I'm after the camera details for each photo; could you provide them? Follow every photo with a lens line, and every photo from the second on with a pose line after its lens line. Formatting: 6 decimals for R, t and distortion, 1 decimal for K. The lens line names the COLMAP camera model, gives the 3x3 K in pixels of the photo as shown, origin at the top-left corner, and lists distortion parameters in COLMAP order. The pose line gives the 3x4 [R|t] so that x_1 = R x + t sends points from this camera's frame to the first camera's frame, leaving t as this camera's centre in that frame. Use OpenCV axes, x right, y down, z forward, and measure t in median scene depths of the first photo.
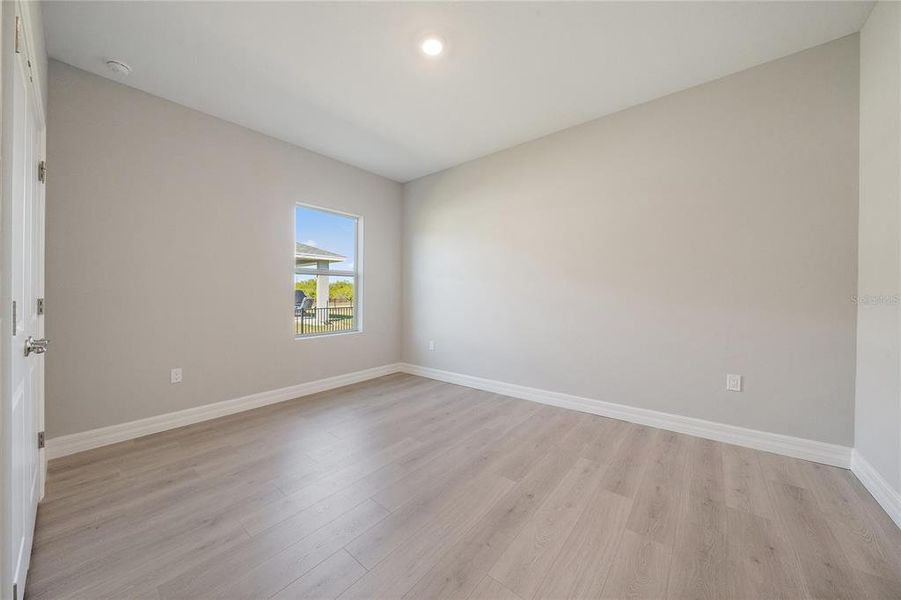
lens RADIAL K [[316.0, 0, 440.5], [0, 316.0, 293.3], [0, 0, 1]] dist [0.000050, -0.000112]
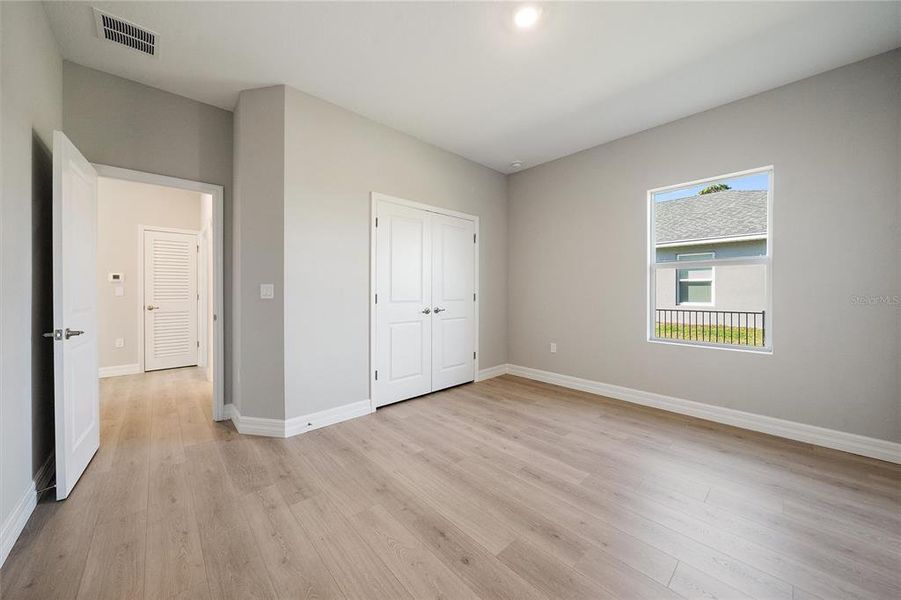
lens RADIAL K [[316.0, 0, 440.5], [0, 316.0, 293.3], [0, 0, 1]] dist [0.000050, -0.000112]
pose [[-0.127202, 0.008775, -0.991838, 0.866061], [0.007071, 0.999943, 0.007940, -0.011521], [0.991852, -0.006003, -0.127257, 0.861532]]
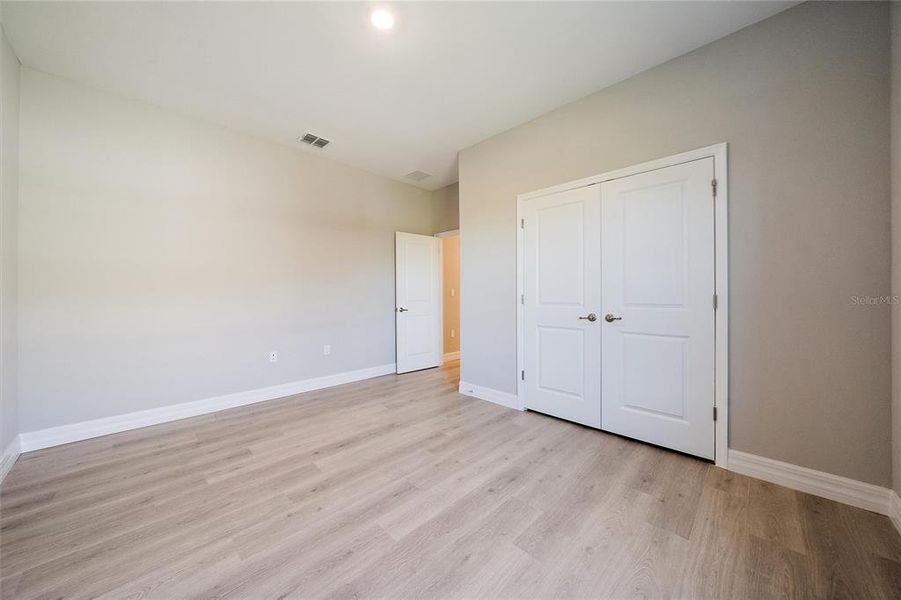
lens RADIAL K [[314.4, 0, 445.6], [0, 314.4, 292.3], [0, 0, 1]] dist [-0.005086, -0.000081]
pose [[-0.997540, 0.008665, 0.069560, -0.277408], [0.007873, 0.999901, -0.011642, 0.005021], [-0.069654, -0.011066, -0.997510, 1.857863]]
